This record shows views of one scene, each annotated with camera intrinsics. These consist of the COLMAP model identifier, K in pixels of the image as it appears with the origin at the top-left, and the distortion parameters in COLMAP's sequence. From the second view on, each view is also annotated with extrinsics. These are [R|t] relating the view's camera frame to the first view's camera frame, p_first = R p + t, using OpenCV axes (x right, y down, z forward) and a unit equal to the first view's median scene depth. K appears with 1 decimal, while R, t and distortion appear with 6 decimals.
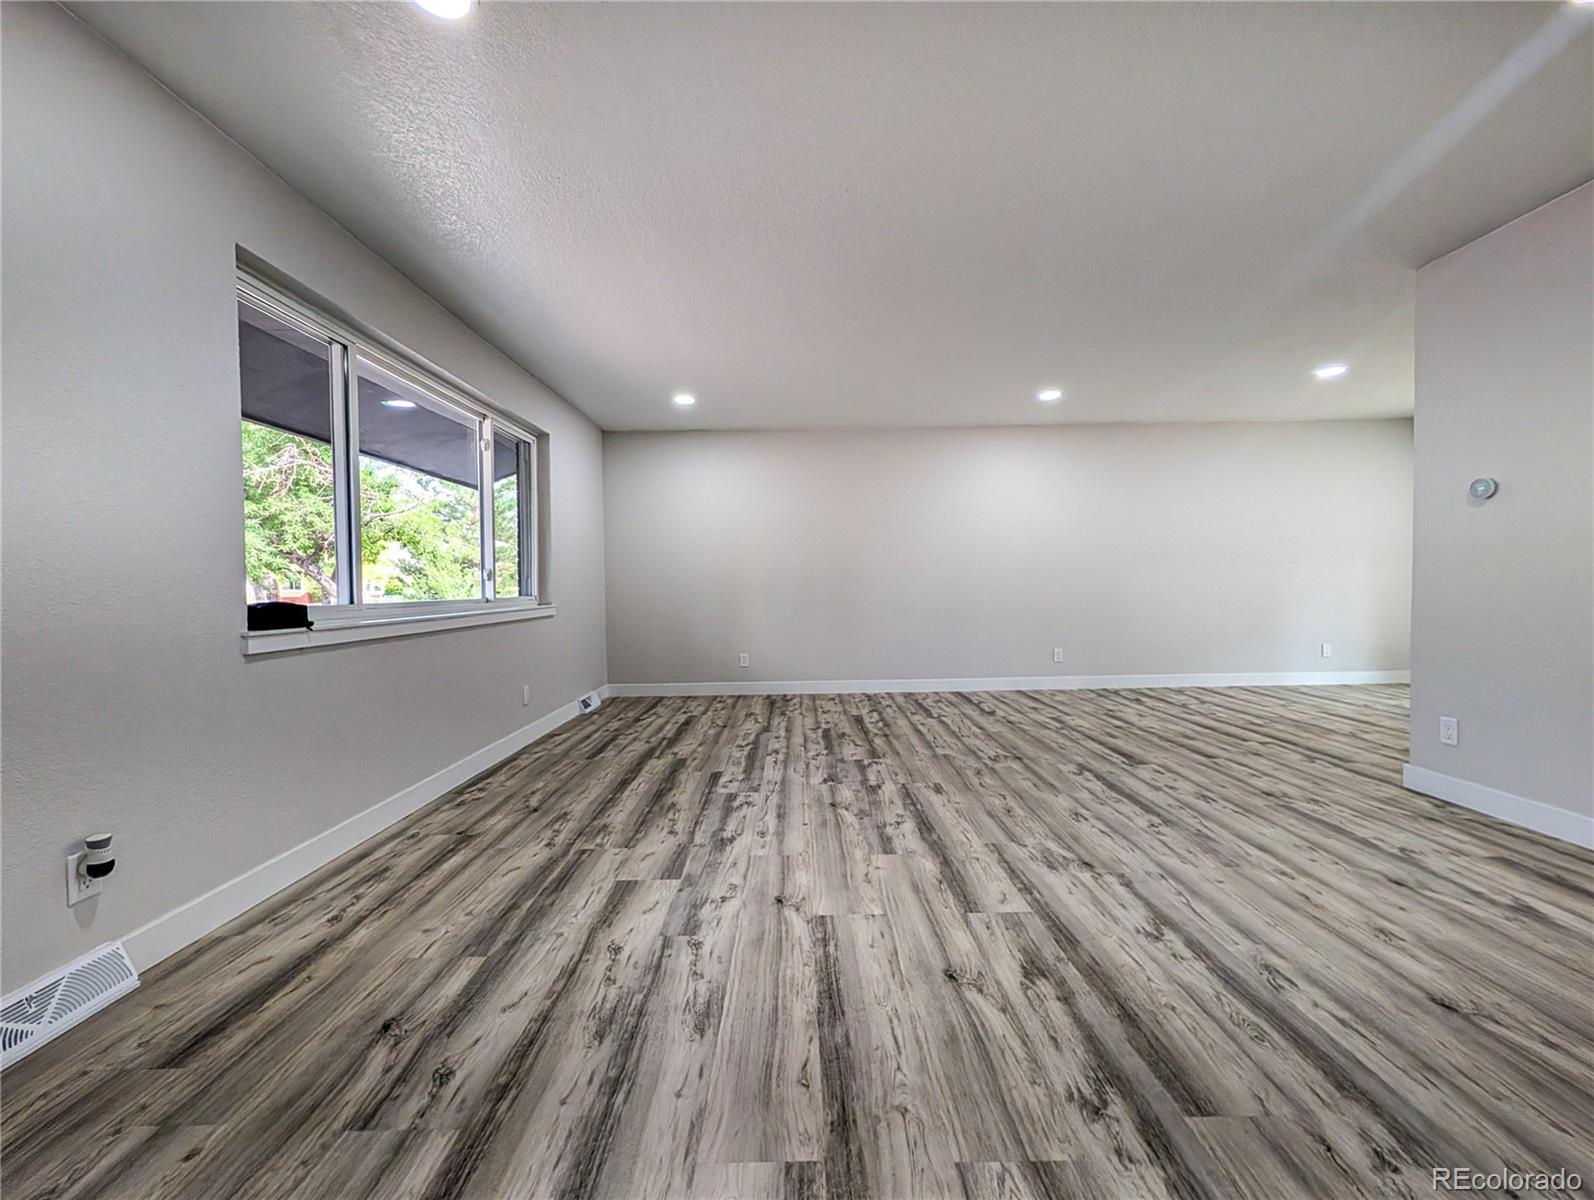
lens RADIAL K [[629.0, 0, 797.1], [0, 629.0, 596.5], [0, 0, 1]] dist [0.008242, -0.000544]
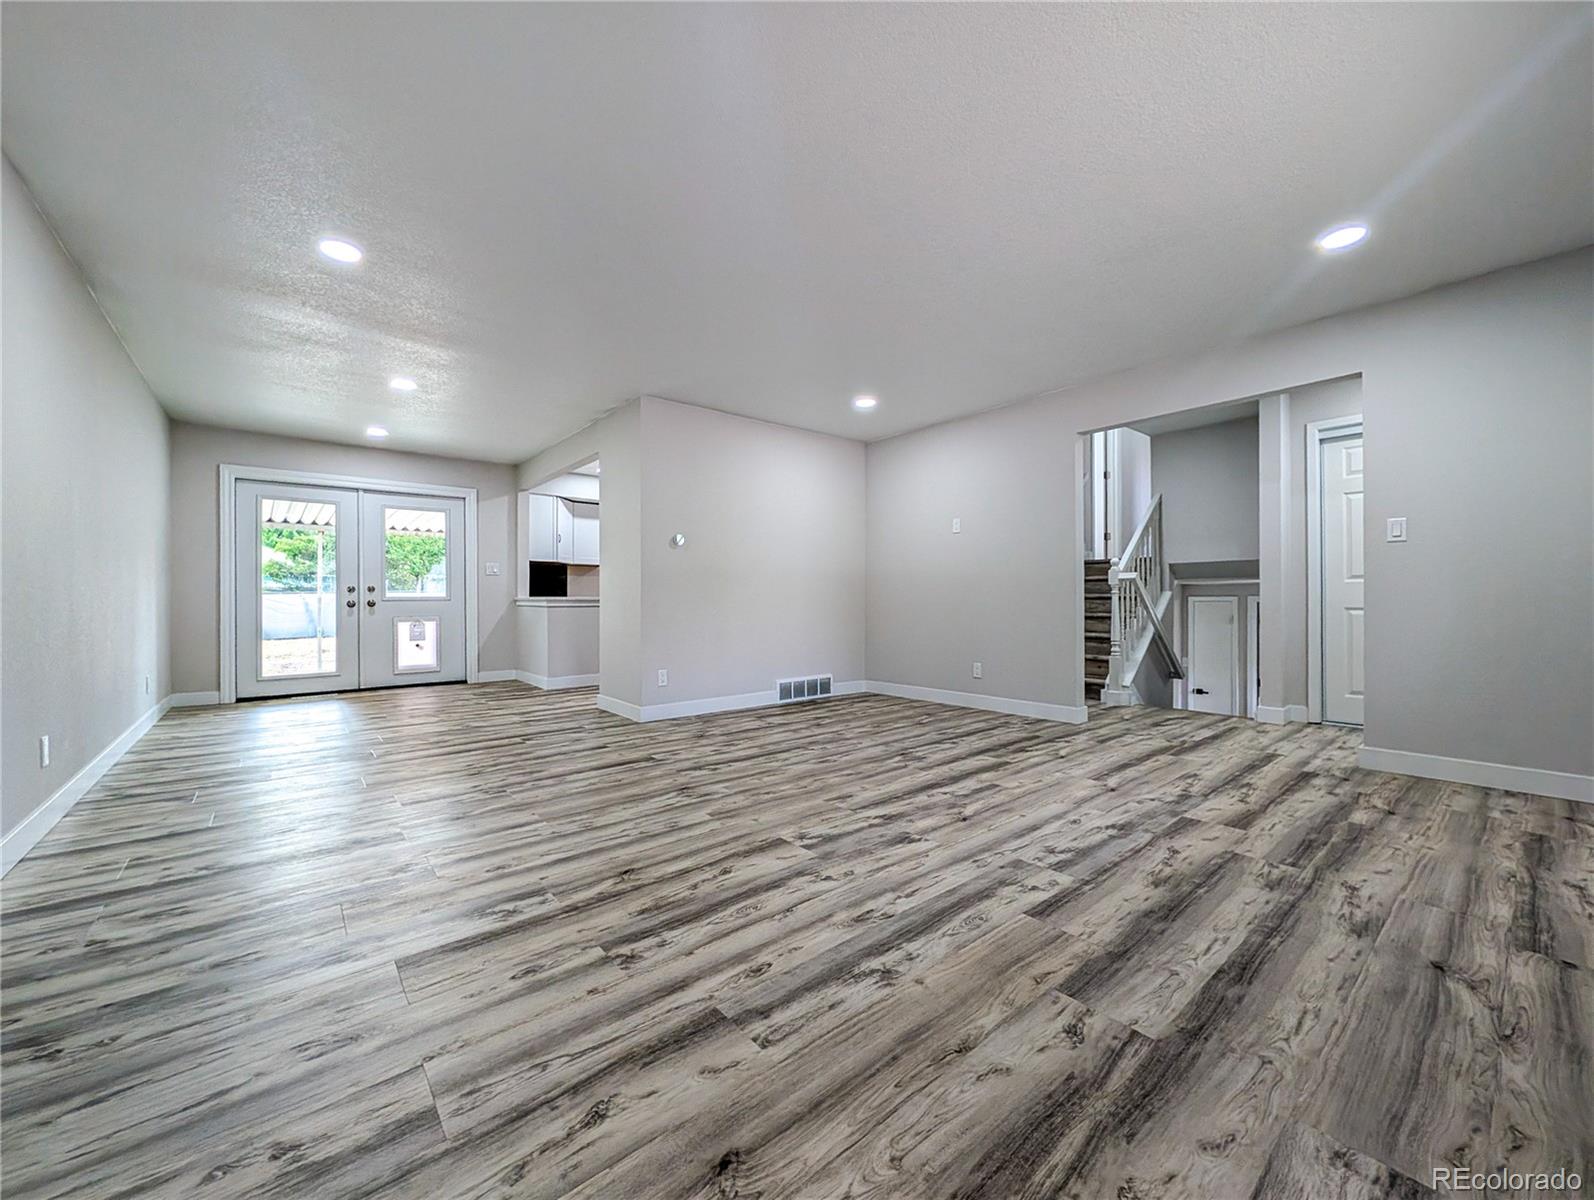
lens RADIAL K [[629.0, 0, 795.4], [0, 629.0, 600.0], [0, 0, 1]] dist [0.008242, -0.000544]
pose [[-0.644930, 0.016148, 0.764071, -0.502461], [0.027648, 0.999615, 0.002211, 0.009698], [-0.763741, 0.022551, -0.645129, 1.841035]]
